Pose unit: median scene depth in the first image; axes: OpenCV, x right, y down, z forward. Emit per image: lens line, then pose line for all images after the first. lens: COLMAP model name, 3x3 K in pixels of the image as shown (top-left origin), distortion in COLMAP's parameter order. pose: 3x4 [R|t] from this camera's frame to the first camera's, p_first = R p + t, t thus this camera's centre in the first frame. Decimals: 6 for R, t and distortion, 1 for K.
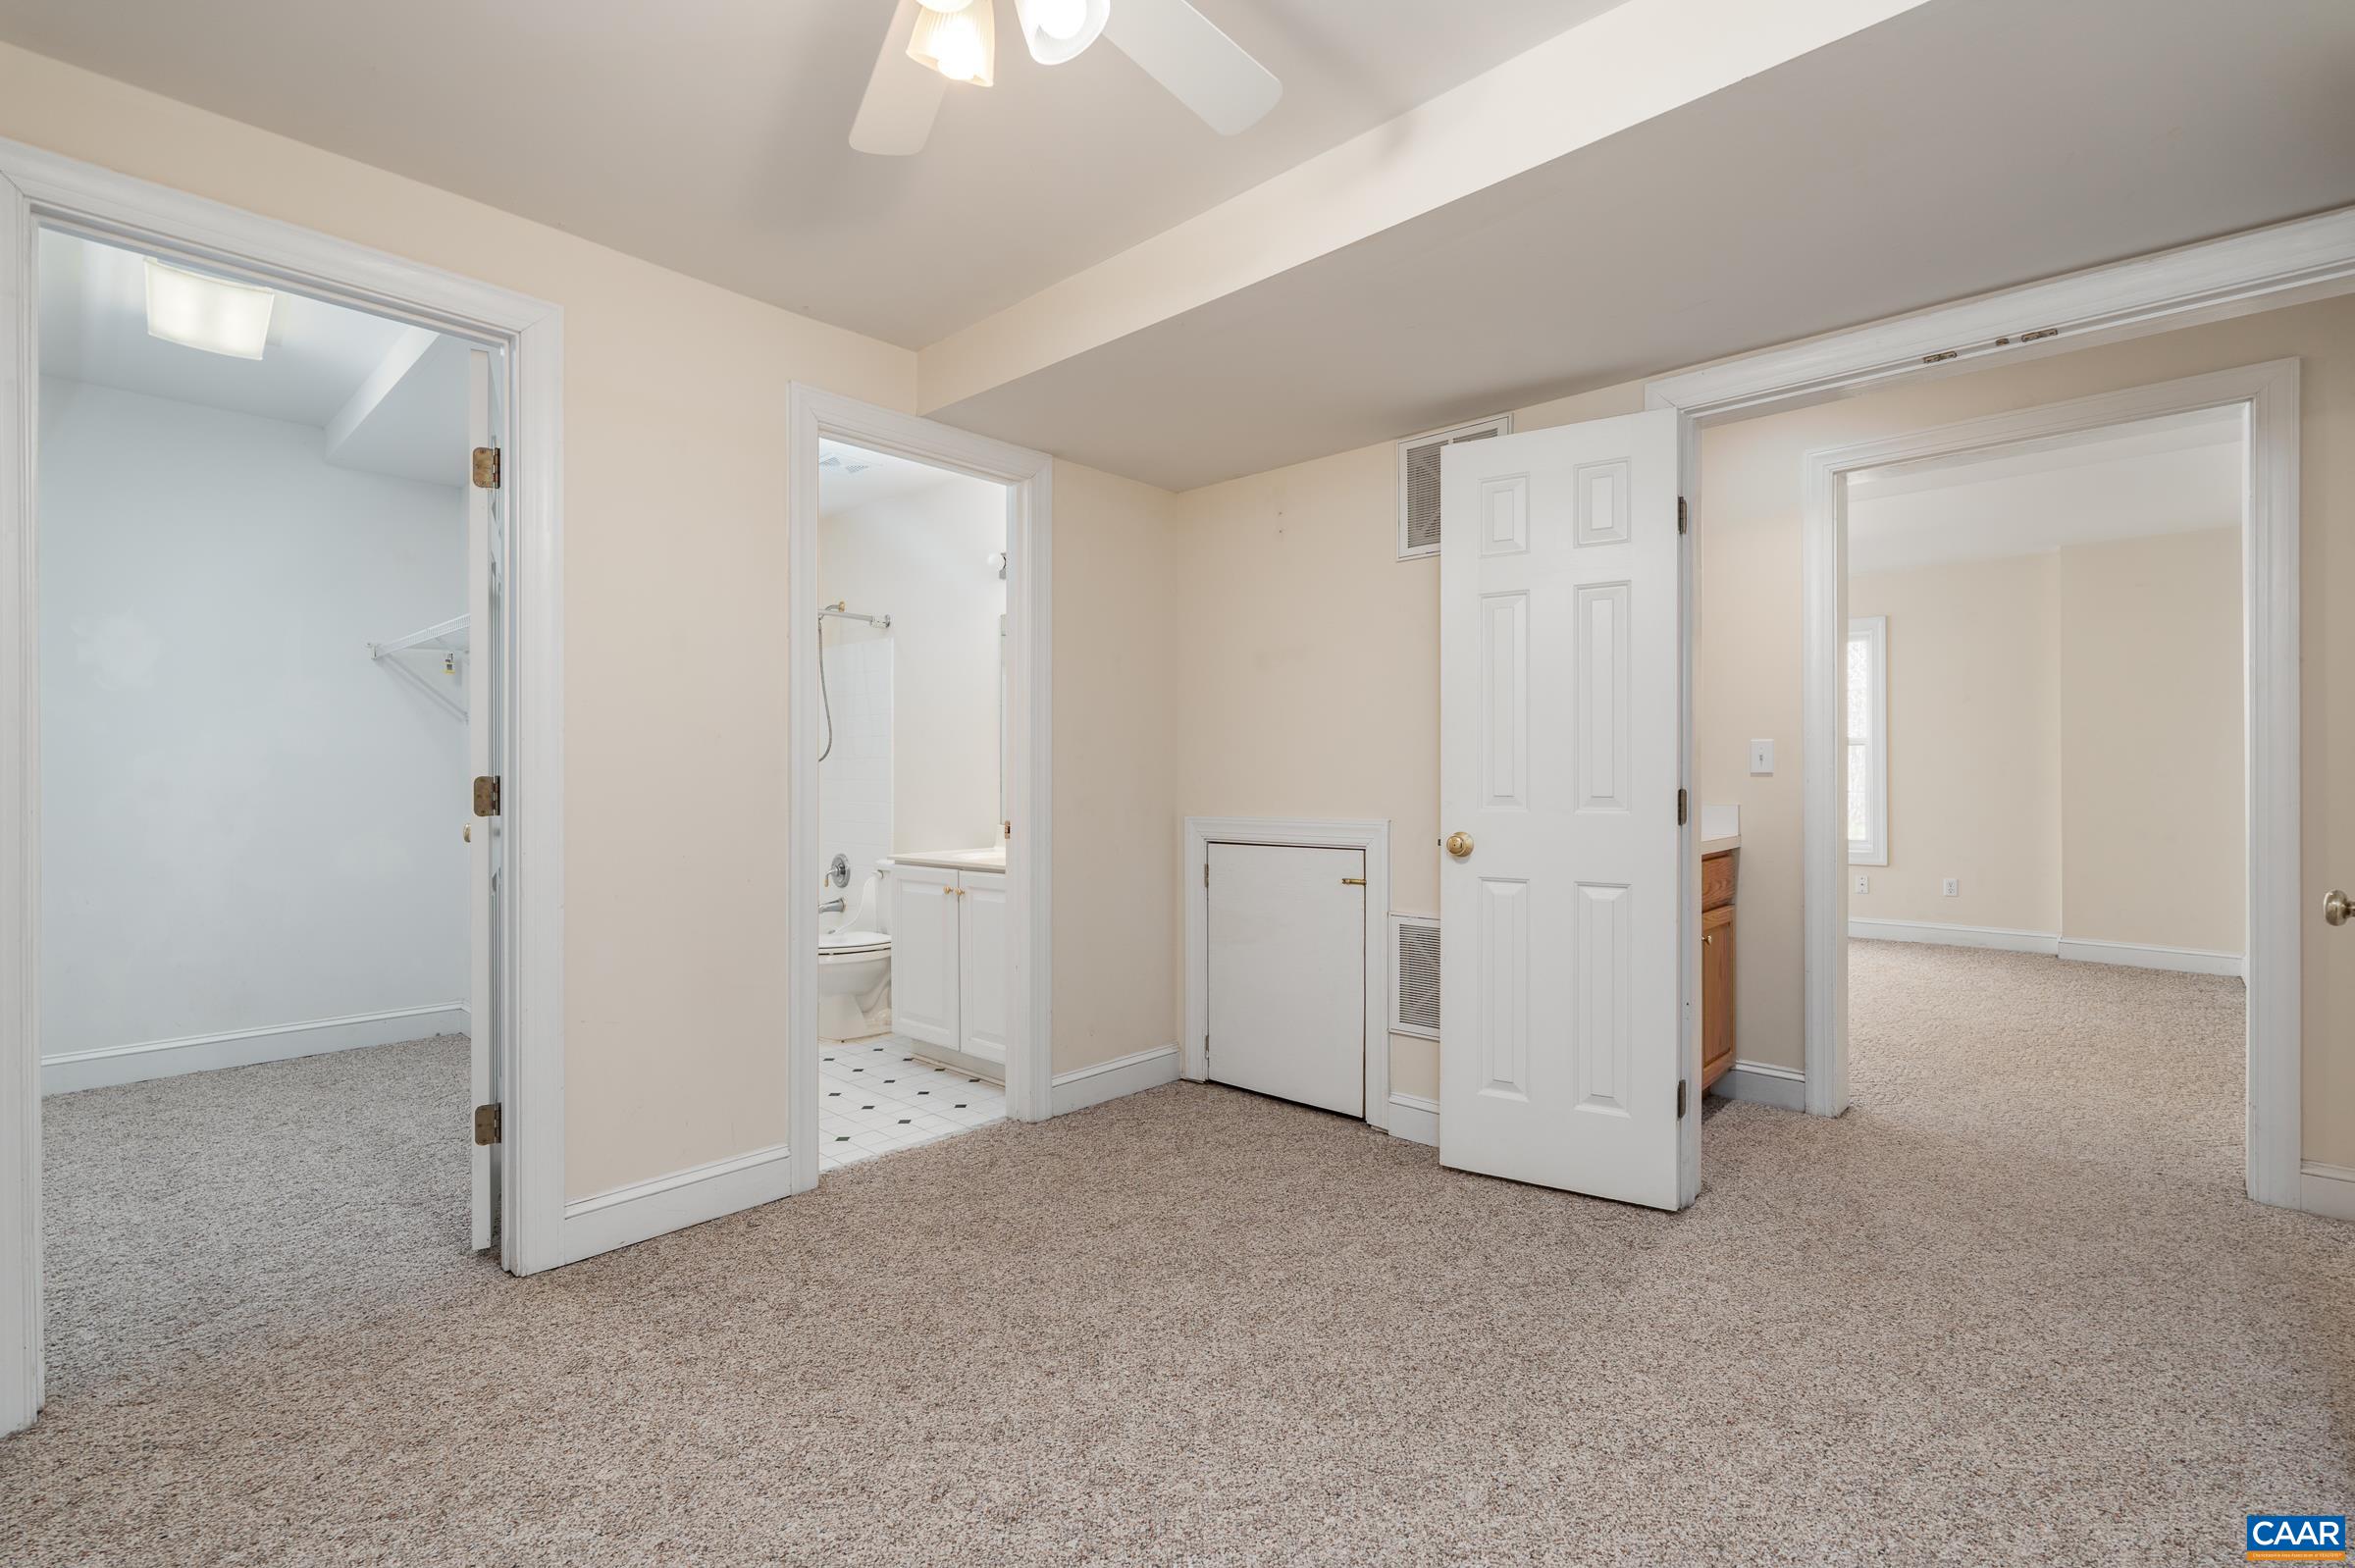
lens RADIAL K [[1046.6, 0, 1183.4], [0, 1046.6, 777.3], [0, 0, 1]] dist [-0.001740, -0.001358]
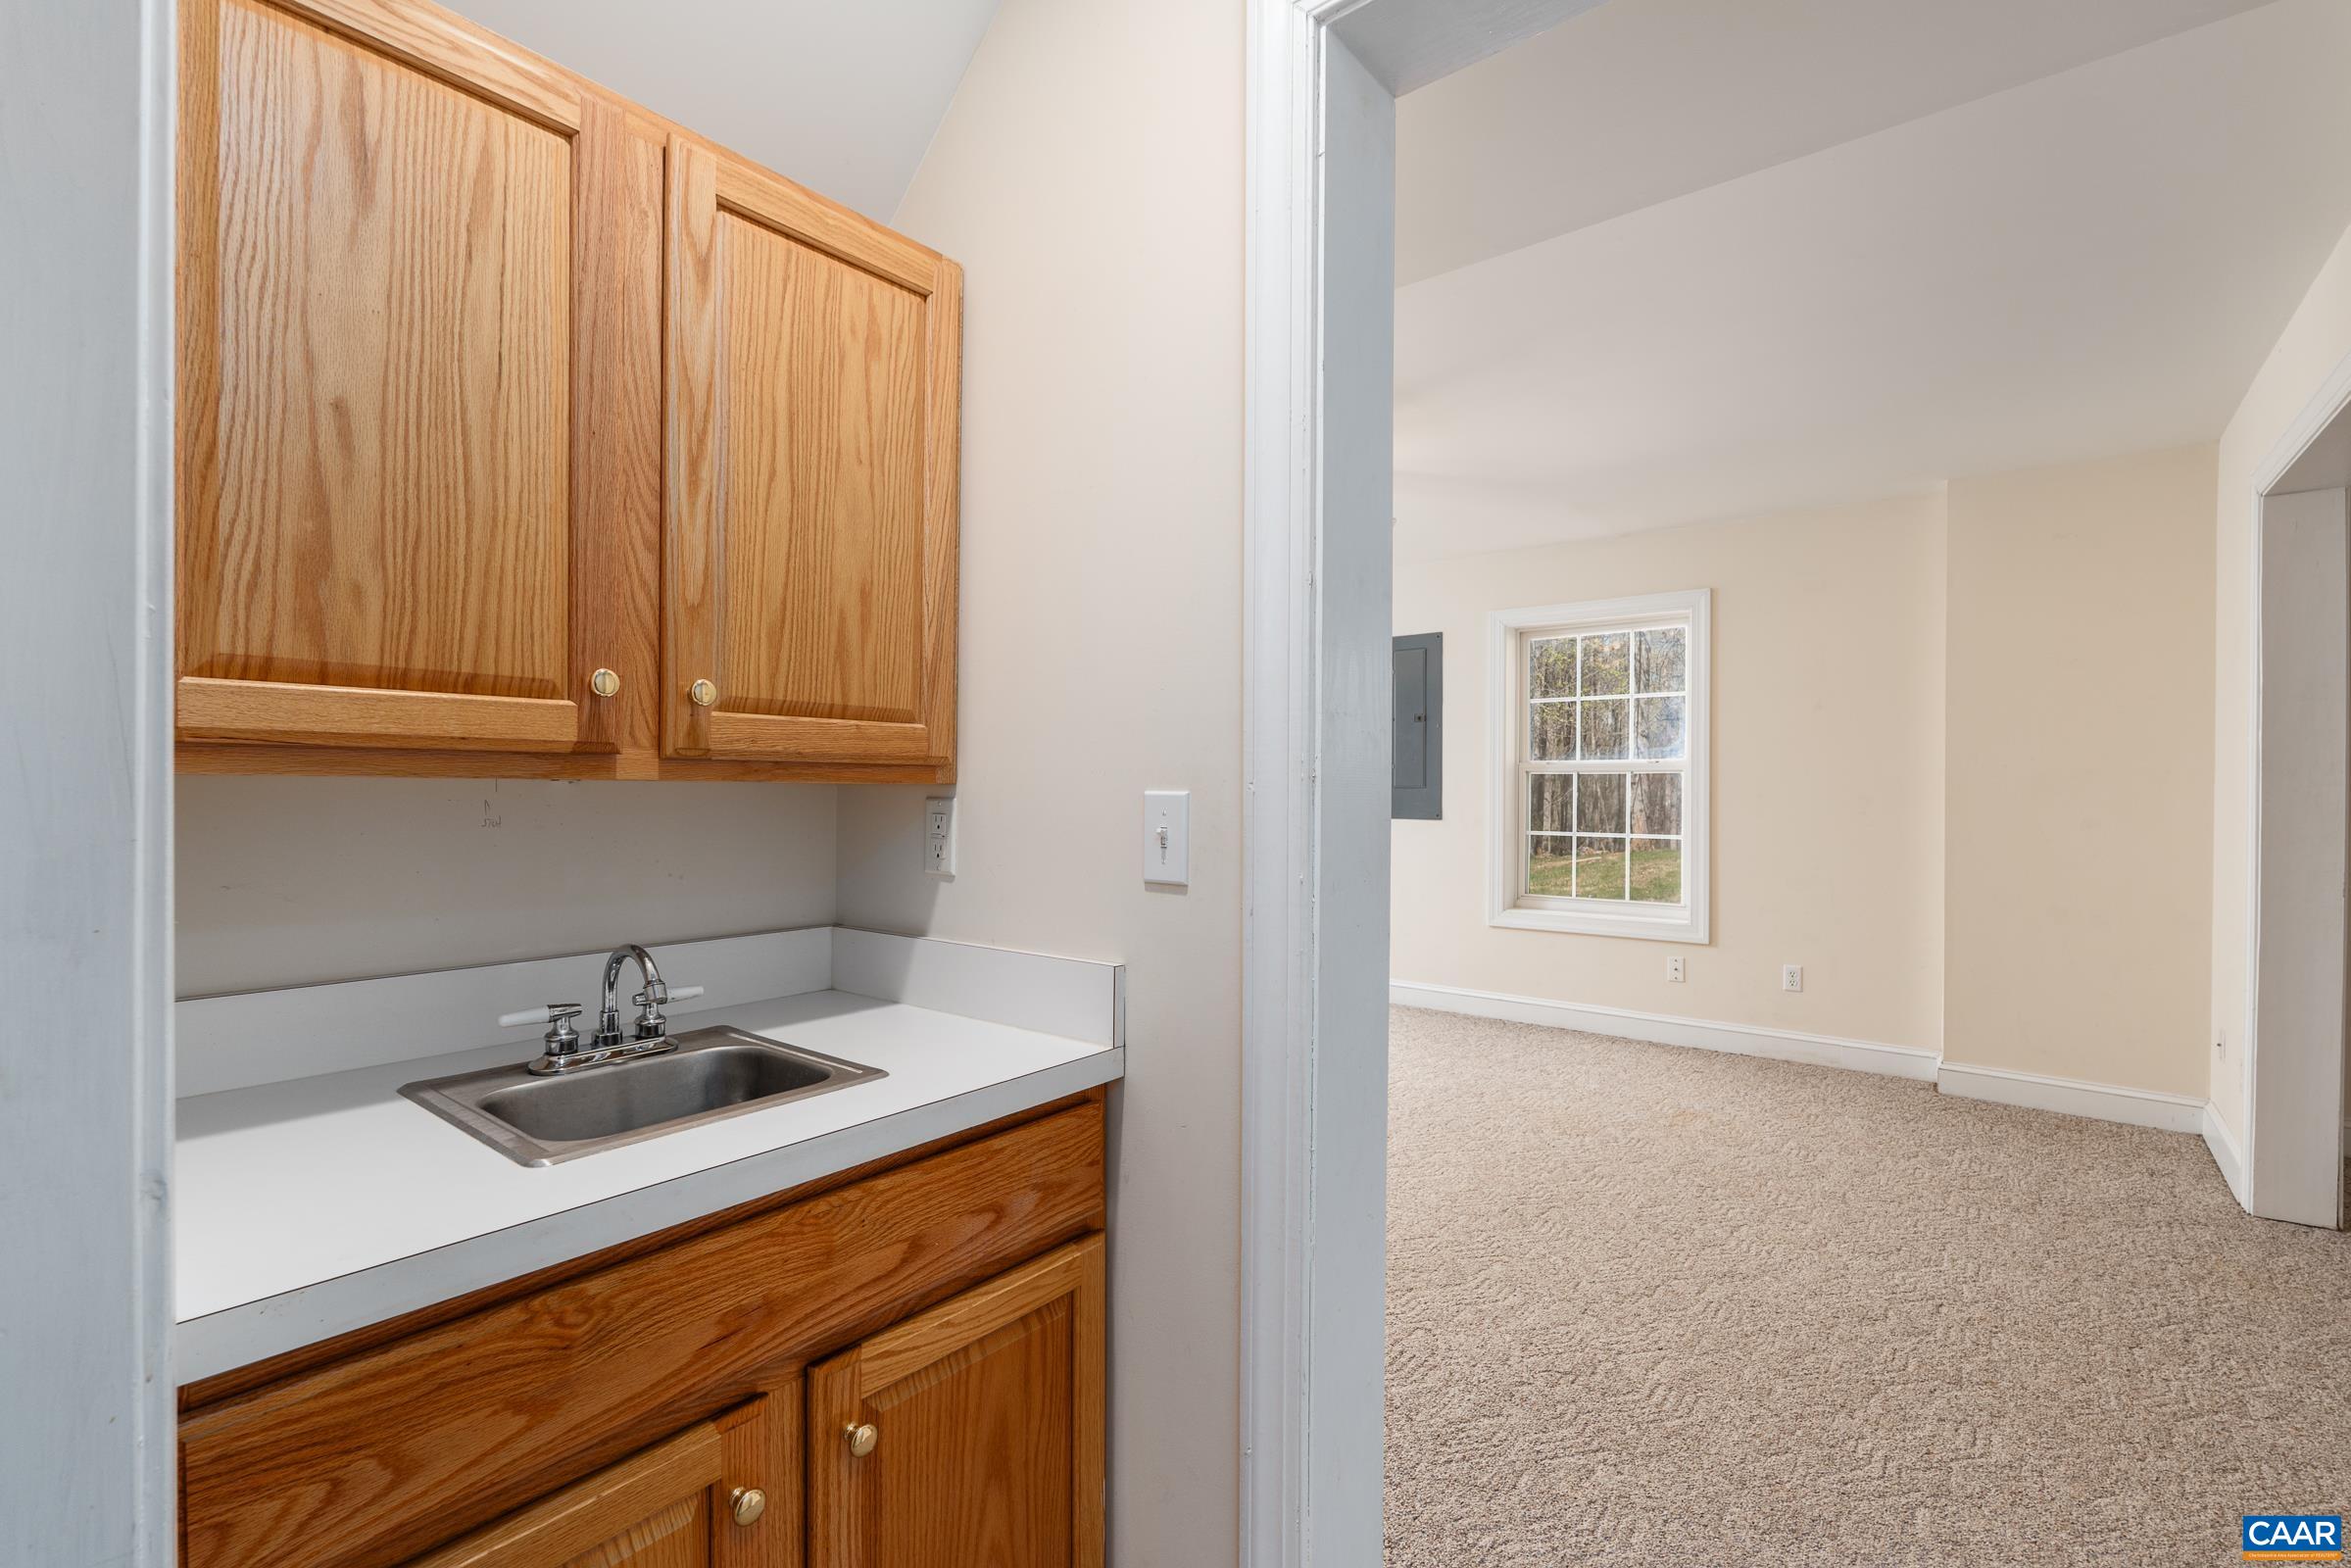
lens RADIAL K [[1044.8, 0, 1173.5], [0, 1044.8, 789.5], [0, 0, 1]] dist [-0.001740, -0.001358]
pose [[0.997895, 0.009513, 0.064146, 0.405343], [-0.009821, 0.999942, 0.004489, -0.028890], [-0.064100, -0.005110, 0.997930, 0.486863]]
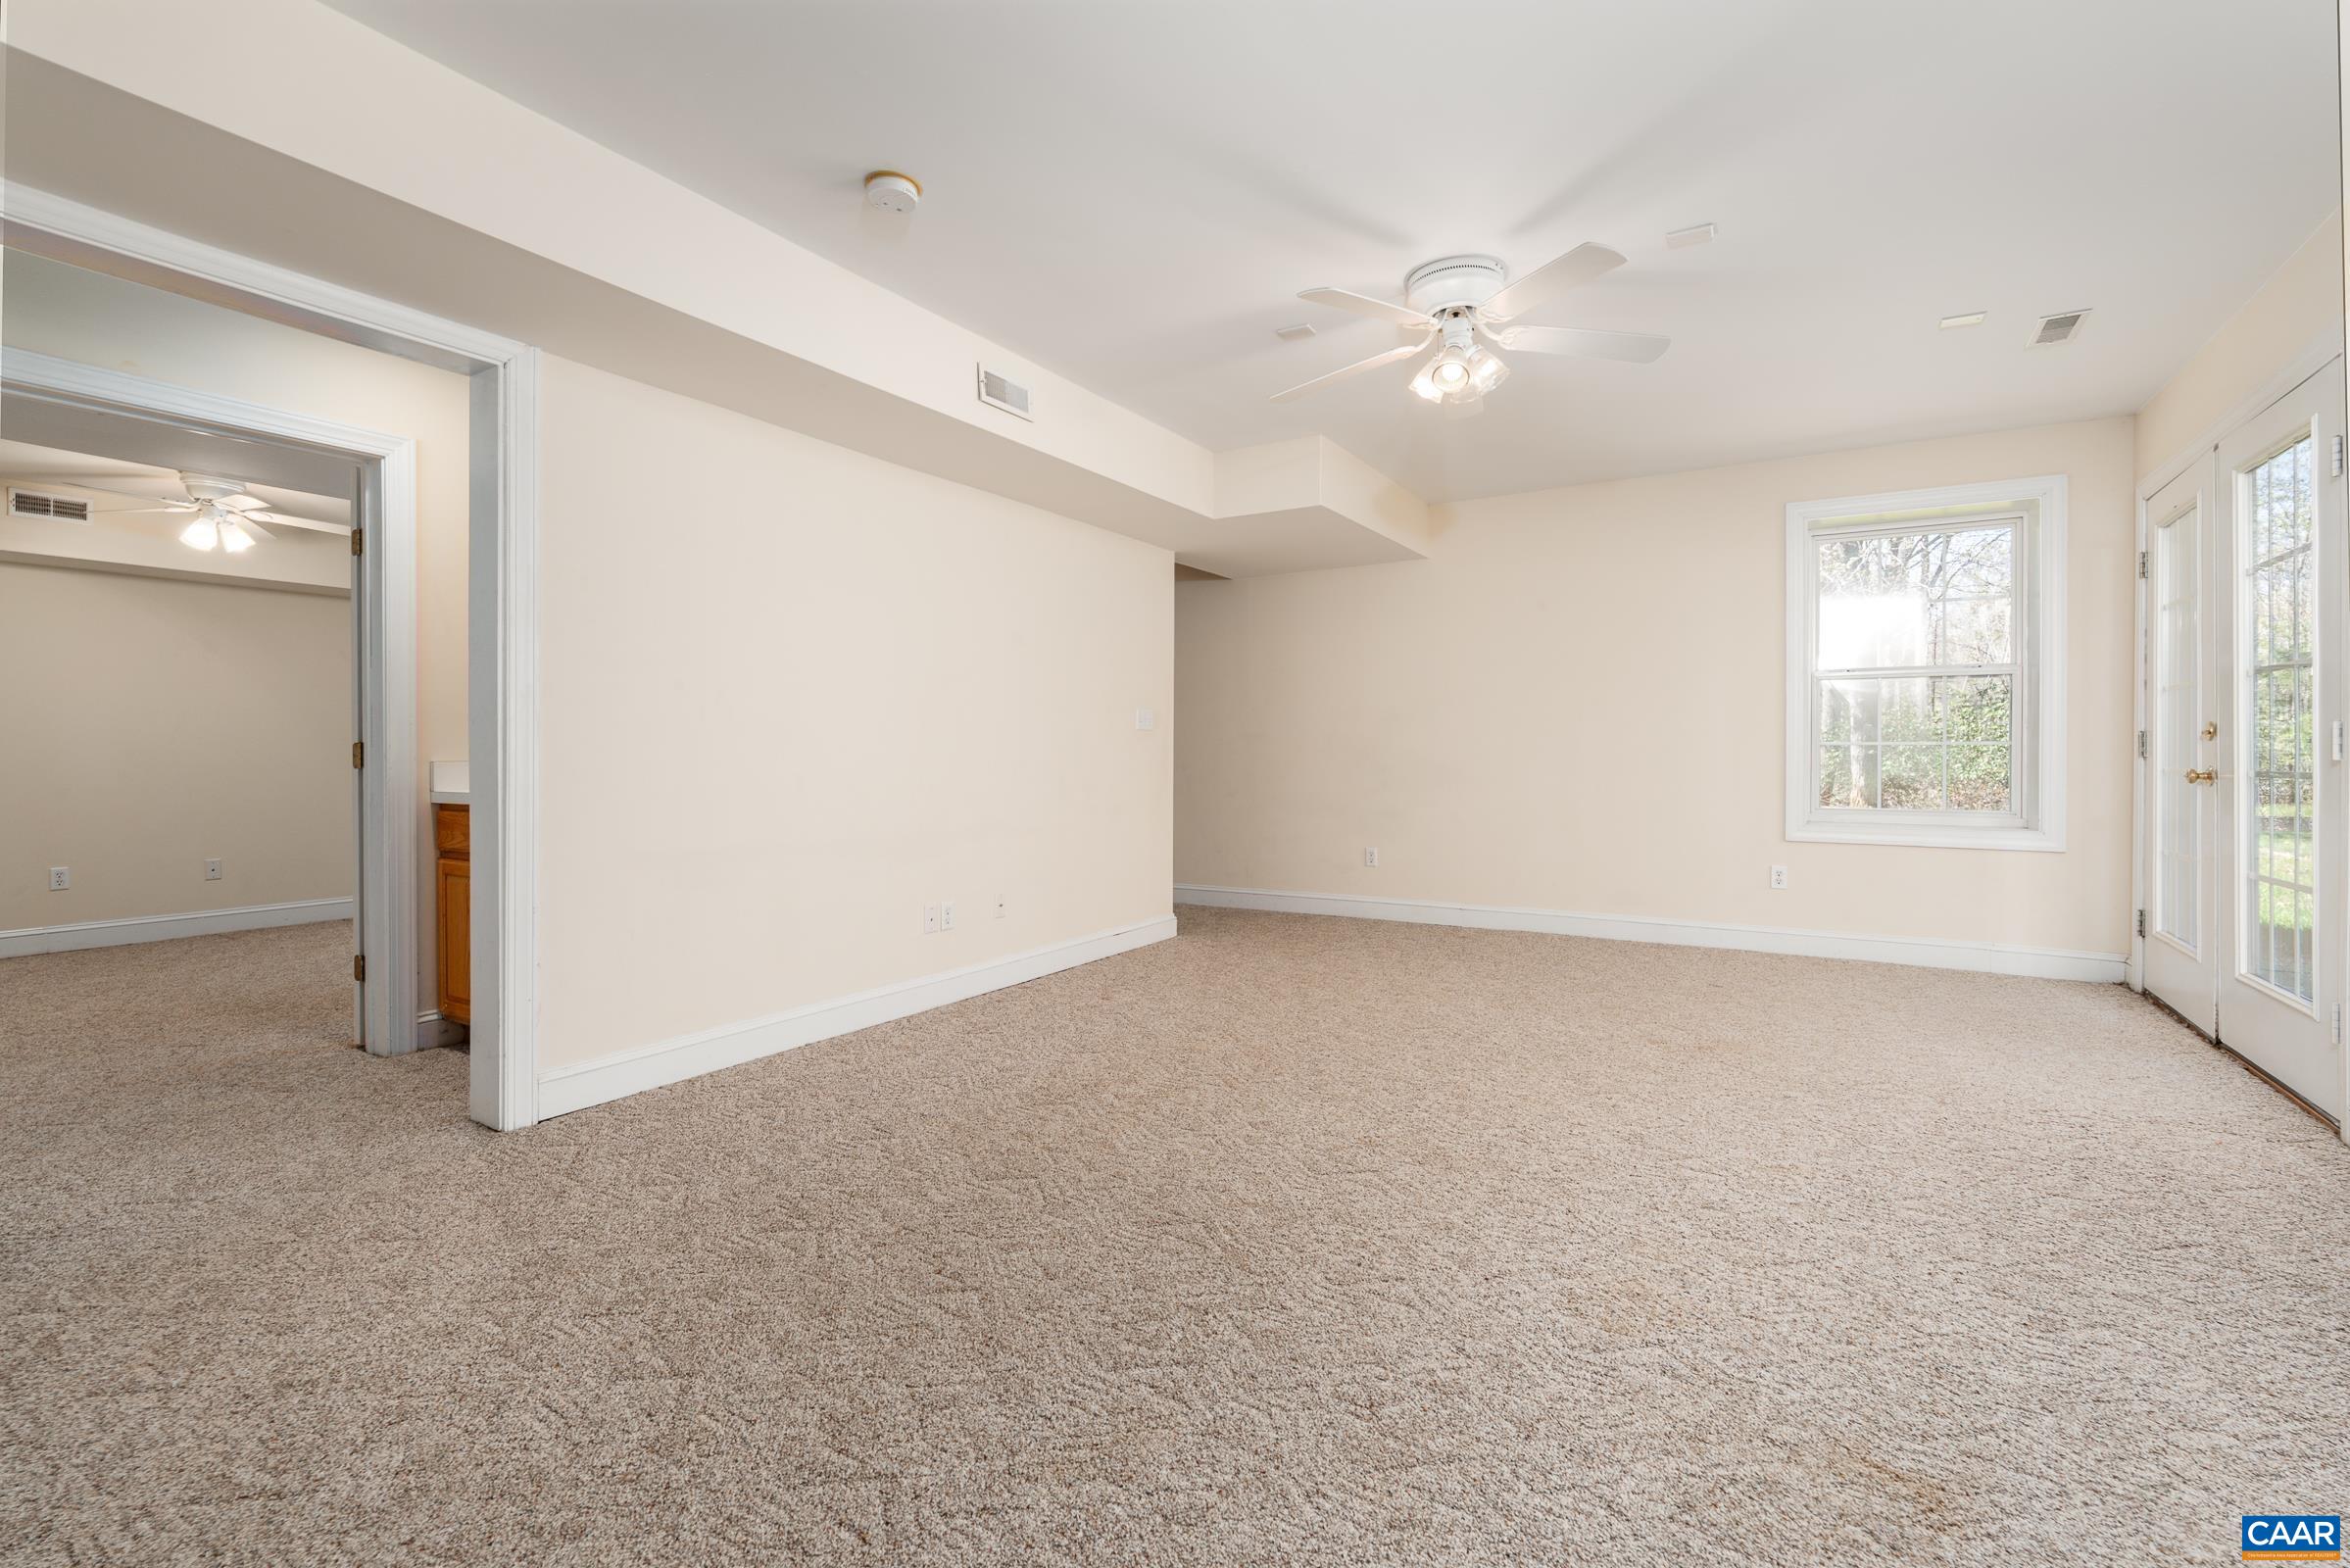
lens RADIAL K [[1044.4, 0, 1167.7], [0, 1044.4, 764.3], [0, 0, 1]] dist [-0.001740, -0.001358]
pose [[0.179338, 0.015323, -0.983668, 1.177206], [0.001643, 0.999873, 0.015875, 0.016190], [0.983786, -0.004463, 0.179290, 1.058935]]
